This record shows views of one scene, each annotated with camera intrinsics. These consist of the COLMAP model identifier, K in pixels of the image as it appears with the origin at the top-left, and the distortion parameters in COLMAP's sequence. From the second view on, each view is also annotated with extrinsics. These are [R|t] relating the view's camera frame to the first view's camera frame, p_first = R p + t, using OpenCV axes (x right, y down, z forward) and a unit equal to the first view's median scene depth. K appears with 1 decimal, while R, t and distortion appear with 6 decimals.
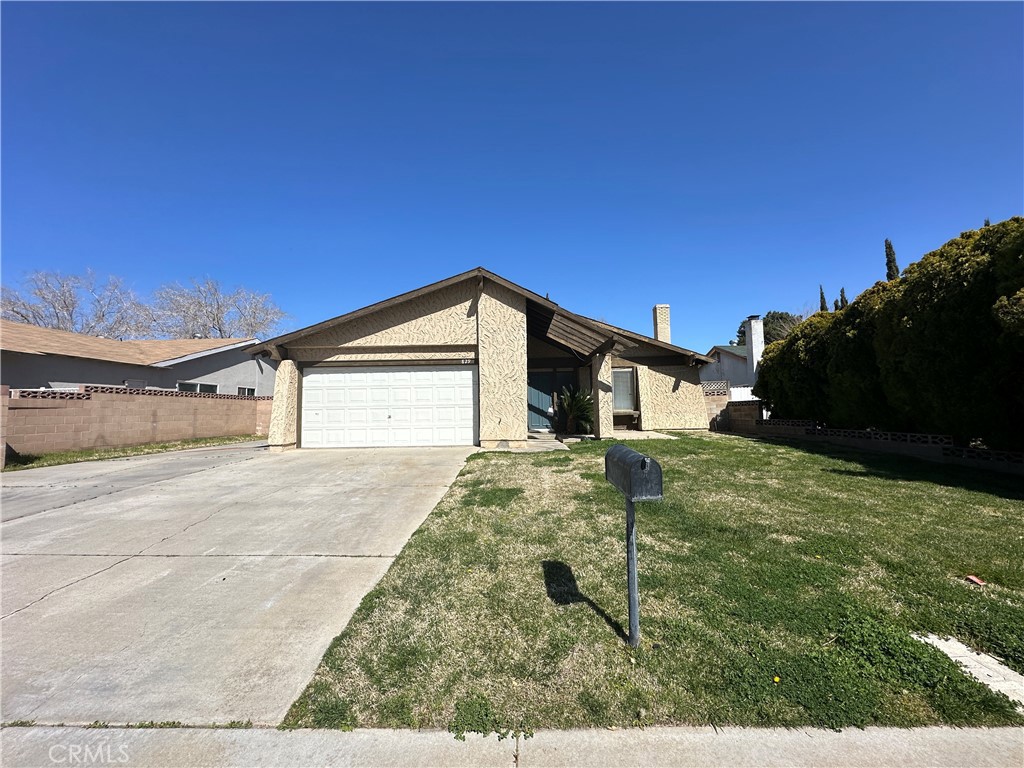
lens RADIAL K [[407.4, 0, 510.9], [0, 407.4, 385.0], [0, 0, 1]] dist [-0.003065, 0.000041]
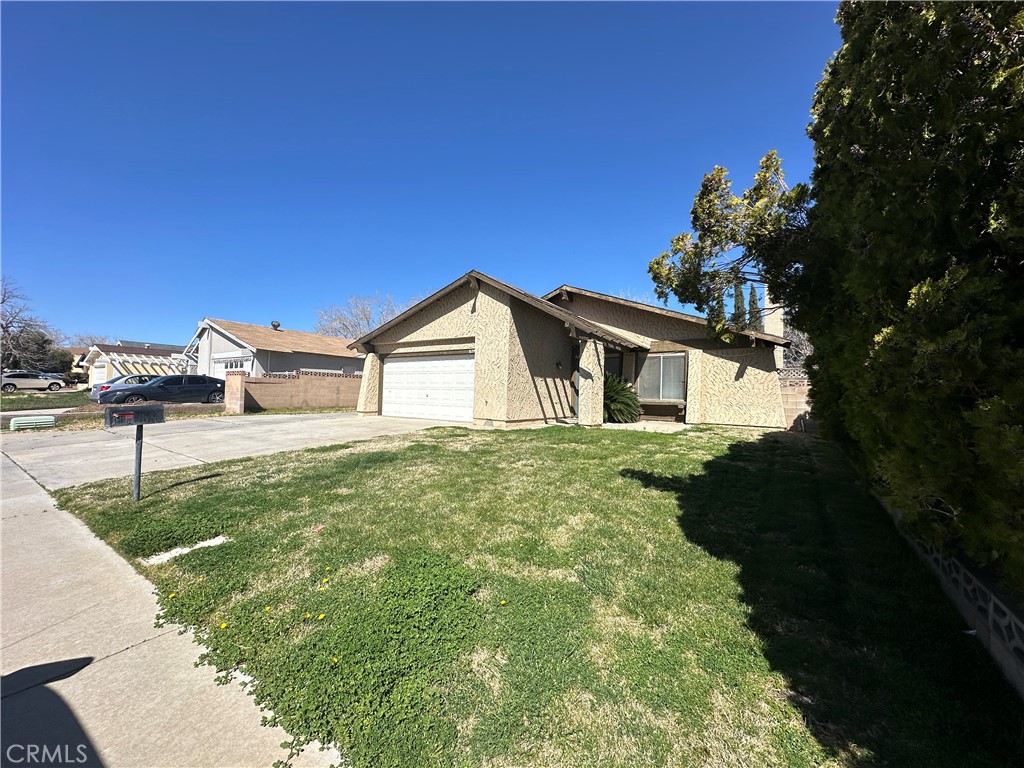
lens RADIAL K [[407.4, 0, 510.9], [0, 407.4, 385.0], [0, 0, 1]] dist [-0.003065, 0.000041]
pose [[0.832826, 0.022642, -0.553072, 0.634739], [-0.002257, 0.999294, 0.037511, -0.004381], [0.553531, -0.029992, 0.832289, 0.077483]]
